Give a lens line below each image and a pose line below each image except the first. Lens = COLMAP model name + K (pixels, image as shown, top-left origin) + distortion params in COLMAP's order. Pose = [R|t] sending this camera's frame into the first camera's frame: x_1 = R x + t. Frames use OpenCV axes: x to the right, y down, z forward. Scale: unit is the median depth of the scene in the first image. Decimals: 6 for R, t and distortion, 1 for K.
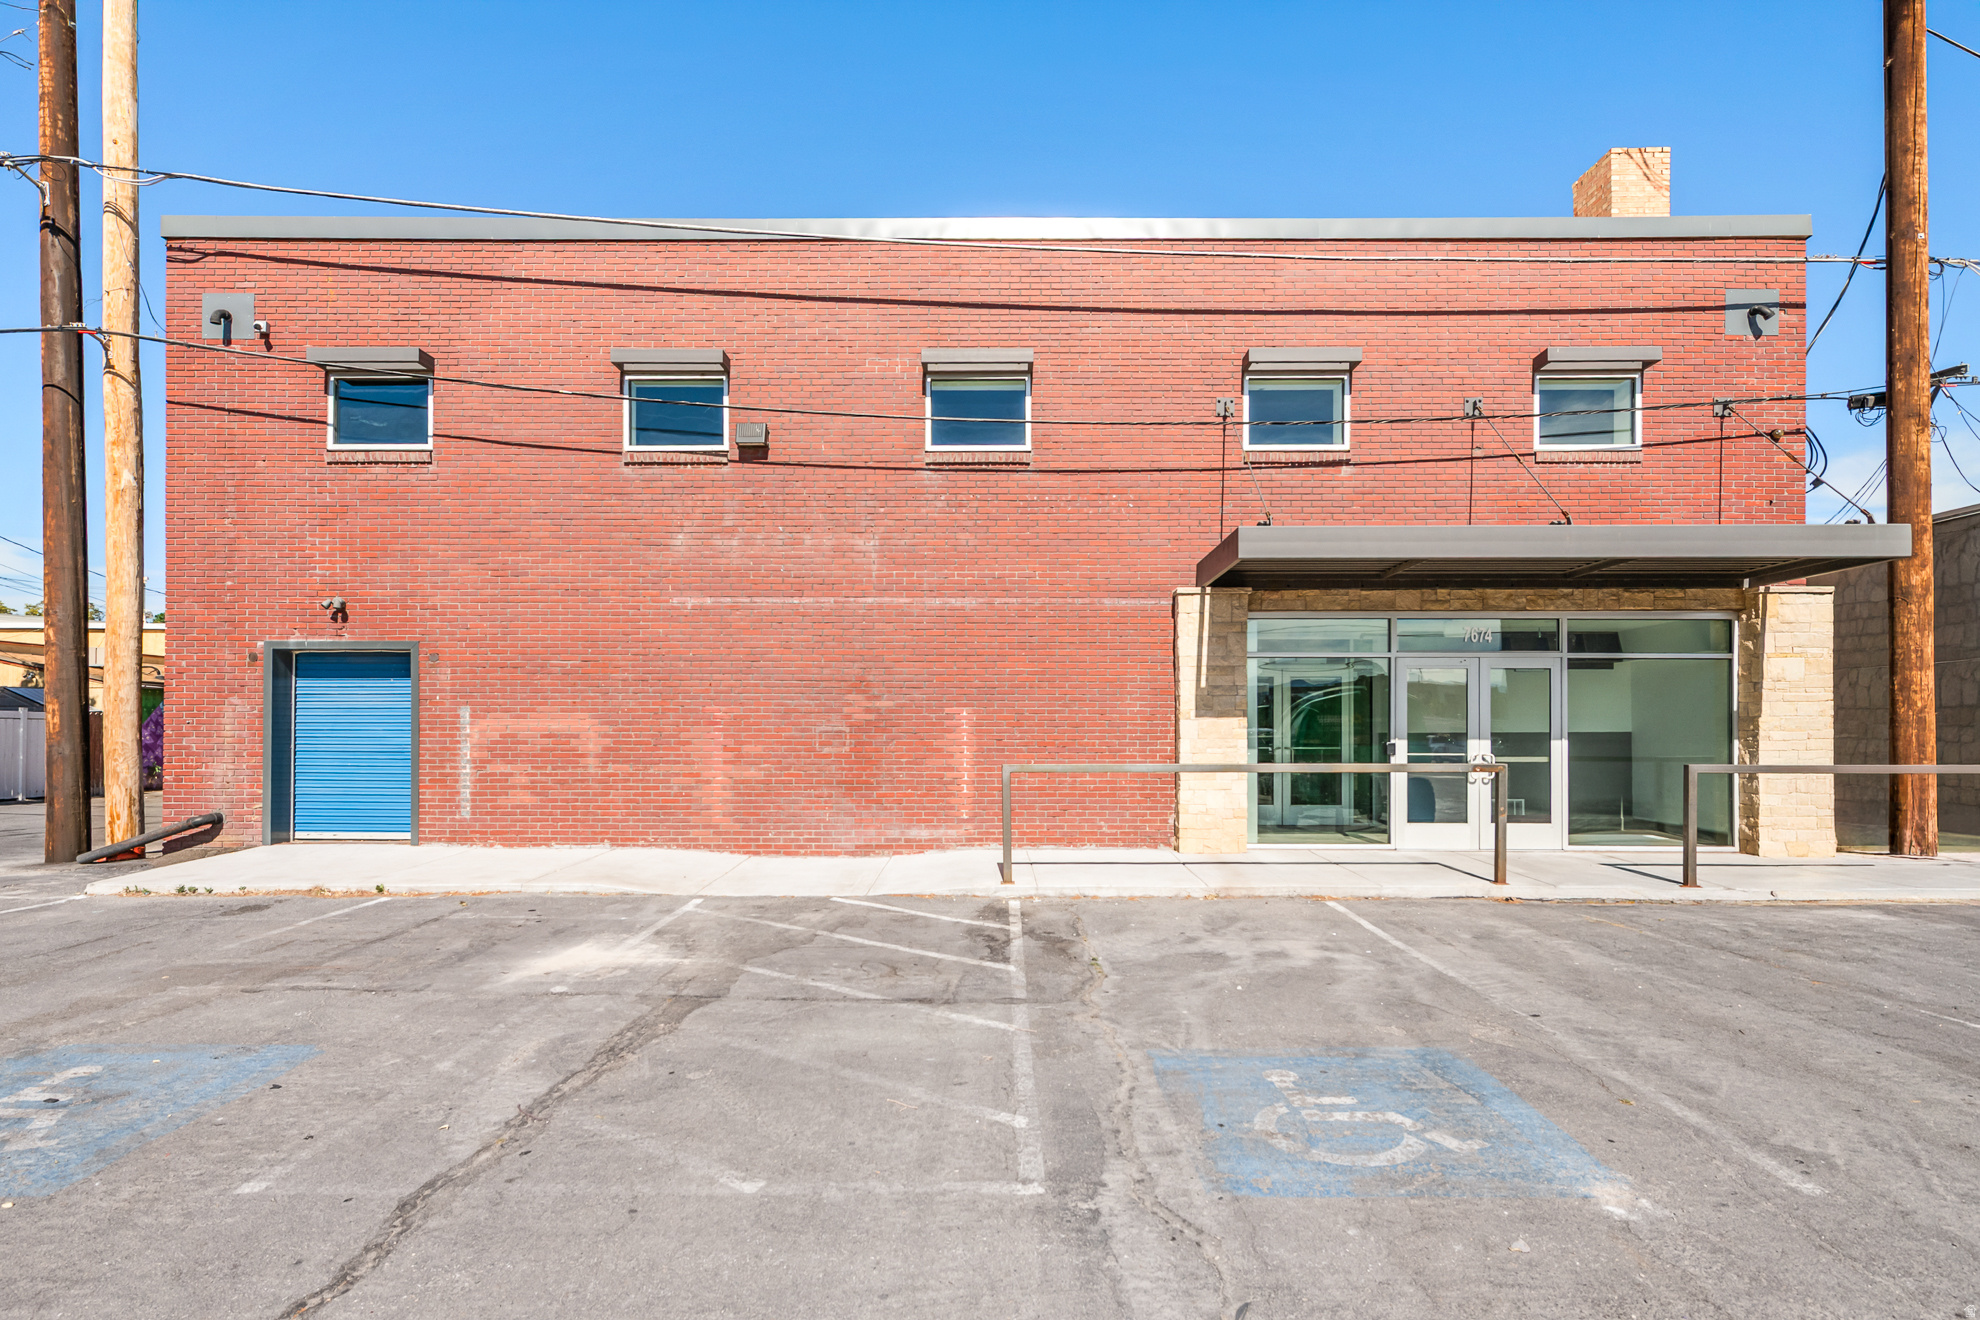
lens RADIAL K [[999.4, 0, 991.4], [0, 999.4, 730.1], [0, 0, 1]] dist [0.004667, -0.000016]
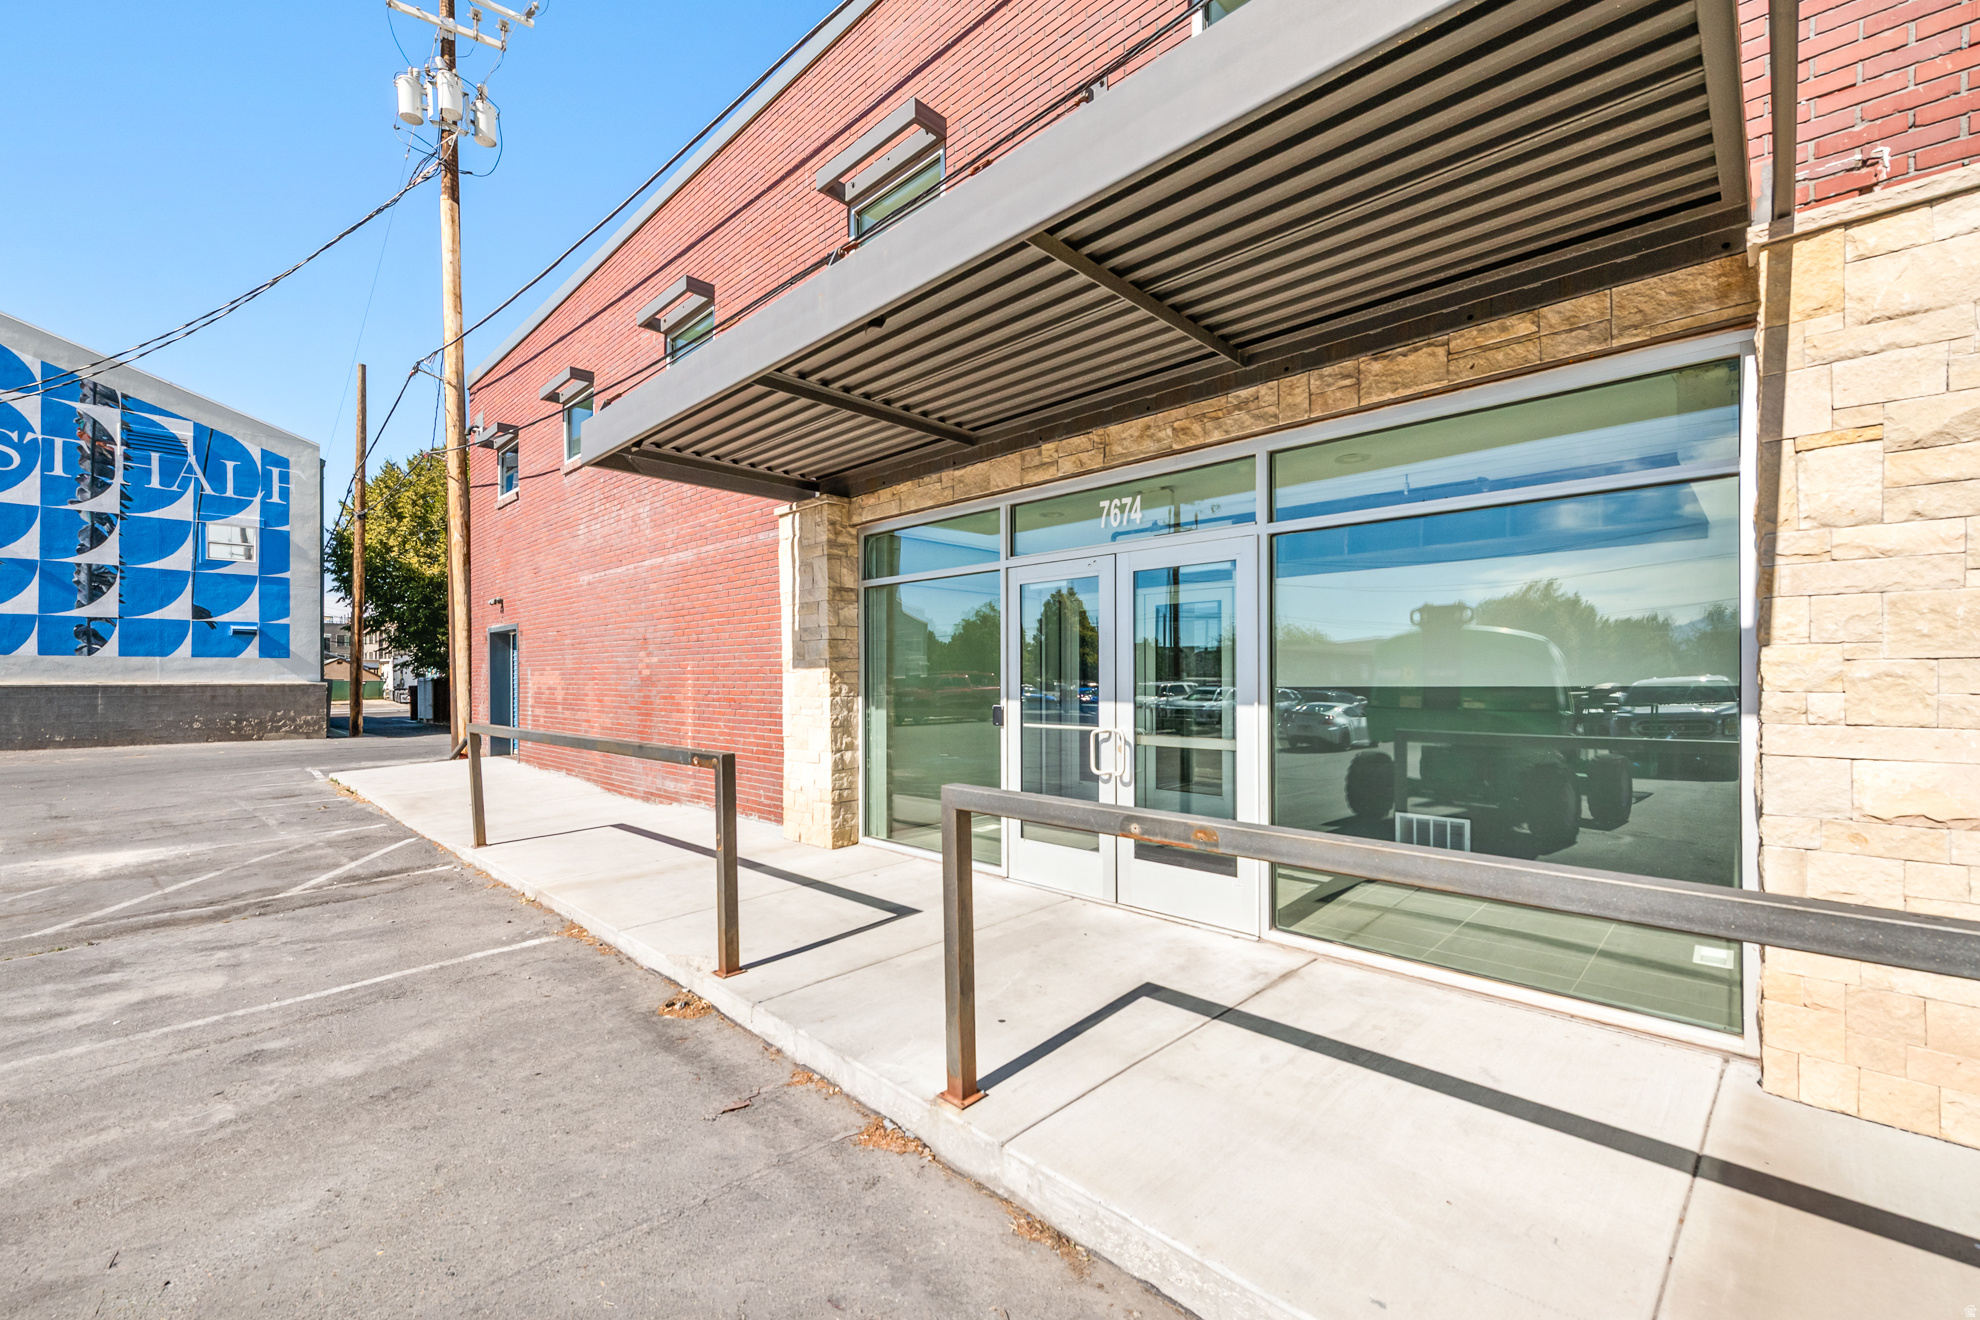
lens RADIAL K [[807.6, 0, 990.0], [0, 807.6, 660.0], [0, 0, 1]] dist [0.000734, 0.000018]
pose [[0.721889, -0.021462, -0.691676, 0.741196], [0.007508, 0.999703, -0.023185, -0.003856], [0.691968, 0.011544, 0.721836, 0.631480]]
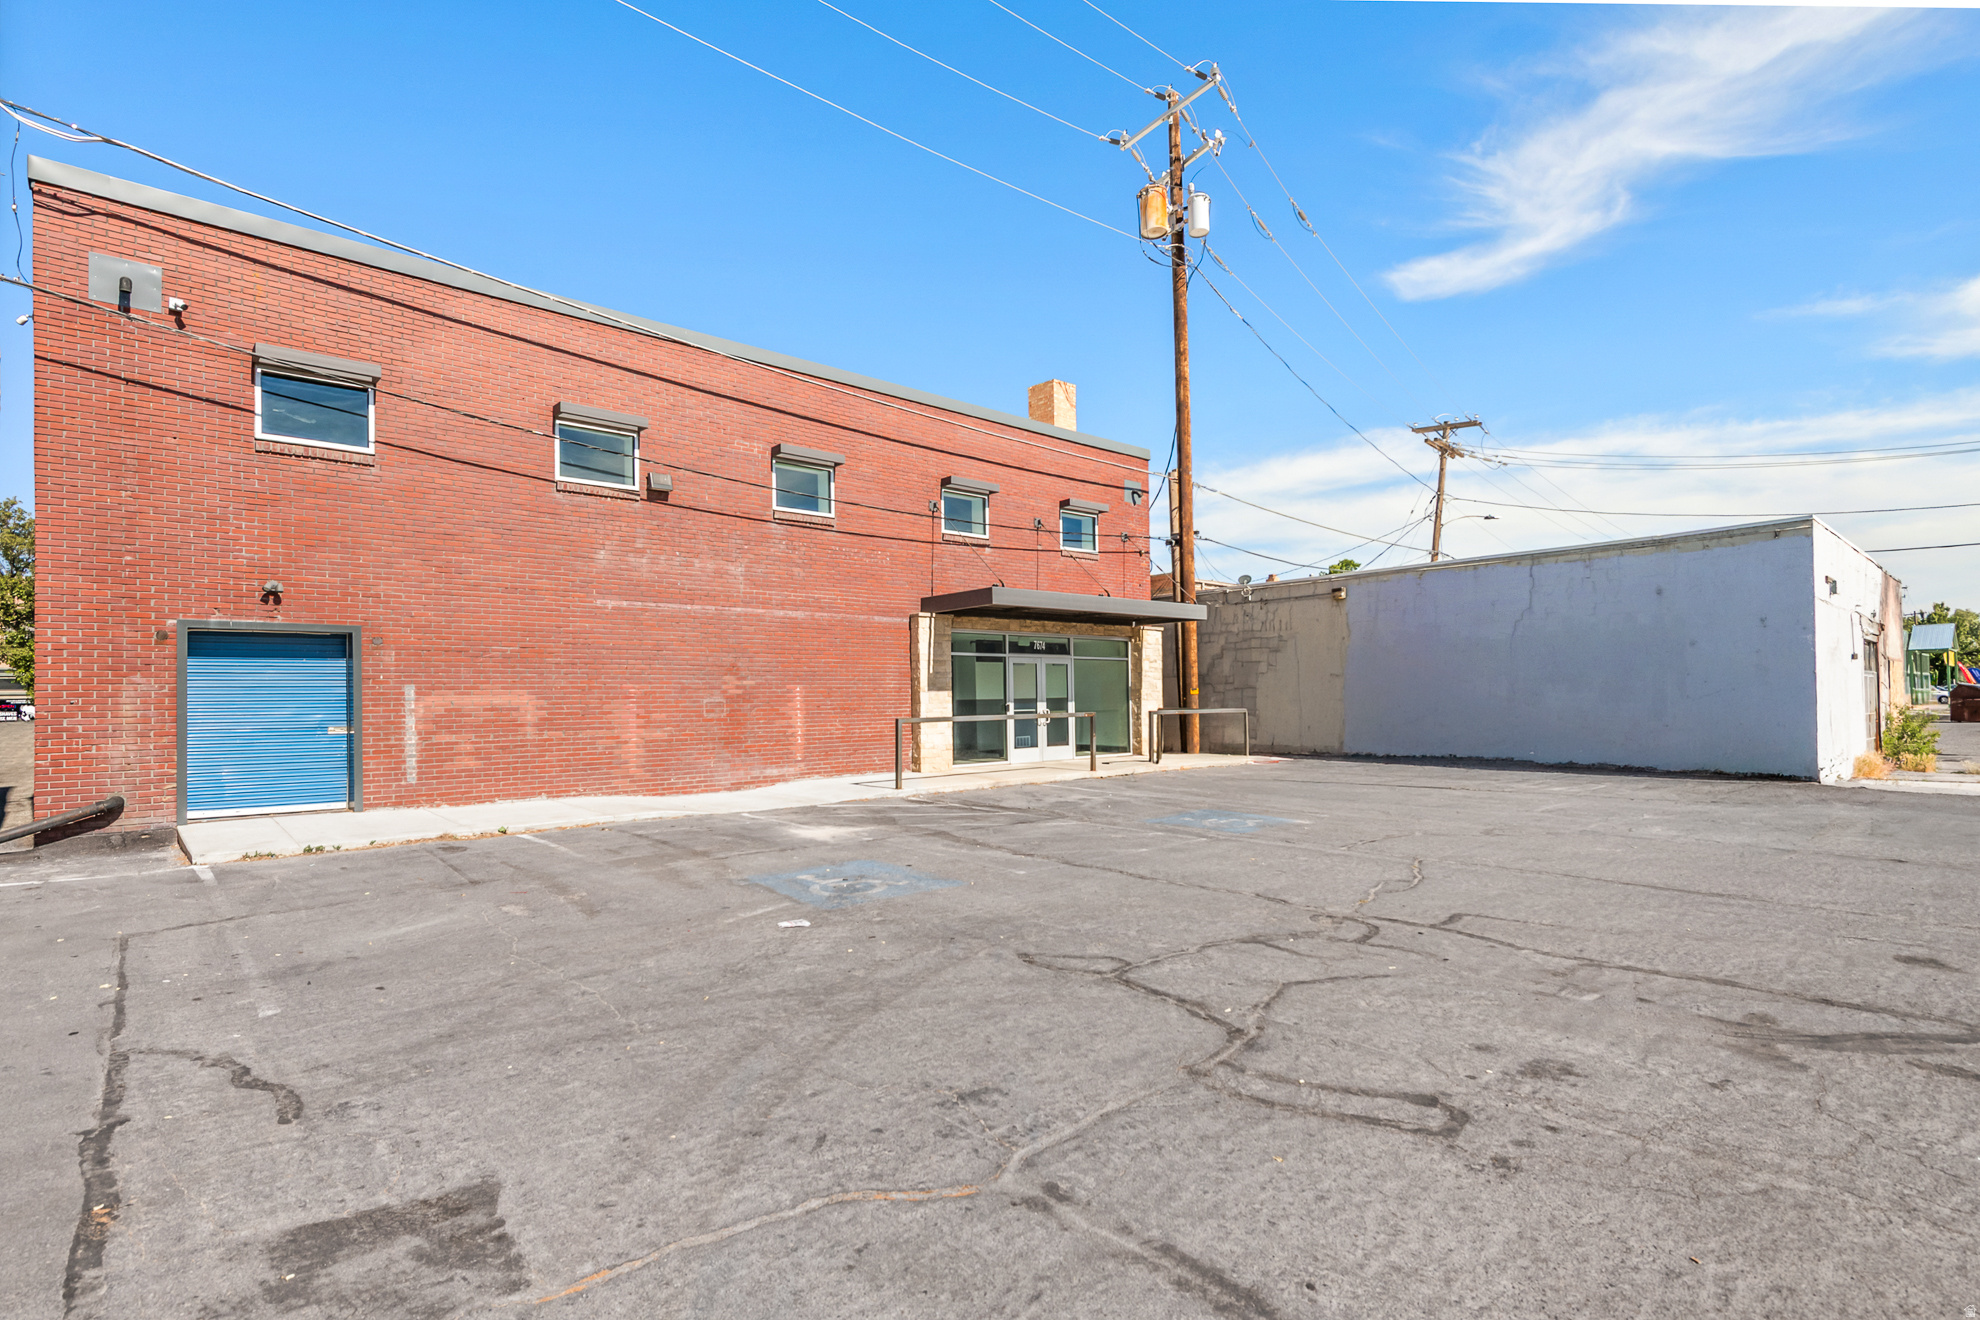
lens RADIAL K [[949.4, 0, 986.4], [0, 949.4, 695.2], [0, 0, 1]] dist [-0.000653, -0.000066]
pose [[0.742150, -0.008822, 0.670176, -0.763490], [0.016133, 0.999859, -0.004703, 0.003631], [-0.670040, 0.014302, 0.742187, -0.233854]]
